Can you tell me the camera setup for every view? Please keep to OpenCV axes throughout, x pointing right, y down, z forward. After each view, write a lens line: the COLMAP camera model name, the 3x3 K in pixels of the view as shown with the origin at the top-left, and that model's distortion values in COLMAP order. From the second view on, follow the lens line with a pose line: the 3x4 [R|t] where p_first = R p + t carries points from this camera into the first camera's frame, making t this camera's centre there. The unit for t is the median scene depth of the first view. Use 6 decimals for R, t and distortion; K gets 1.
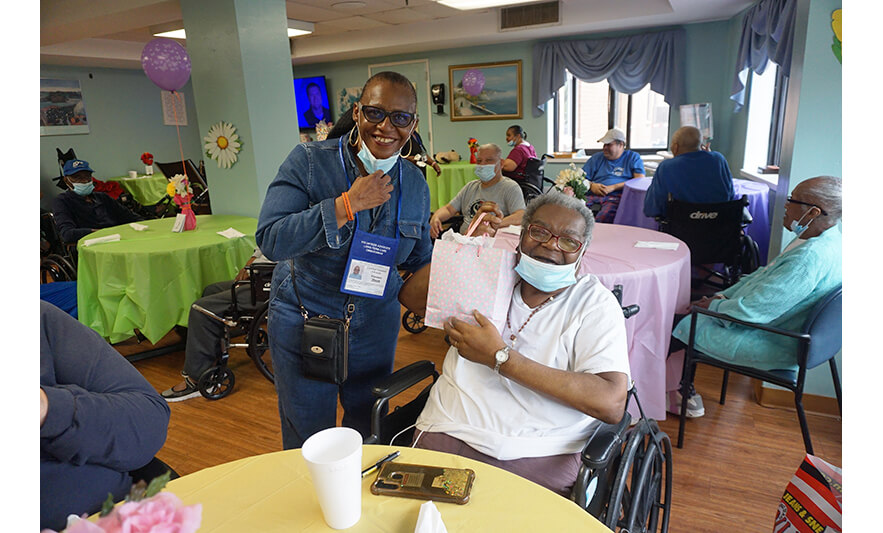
lens RADIAL K [[539.7, 0, 441.5], [0, 539.7, 266.5], [0, 0, 1]] dist [-0.038882, 0.023813]
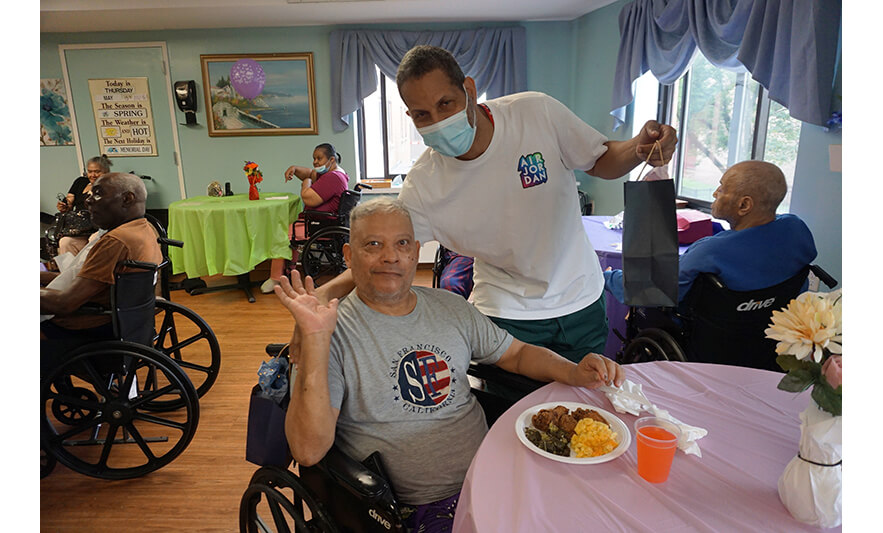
lens RADIAL K [[543.6, 0, 444.7], [0, 543.6, 270.3], [0, 0, 1]] dist [-0.065822, 0.045809]
pose [[0.891451, -0.088925, 0.444306, -0.035582], [0.099208, 0.995067, 0.000106, -0.076901], [-0.442124, 0.043984, 0.895875, 0.285835]]
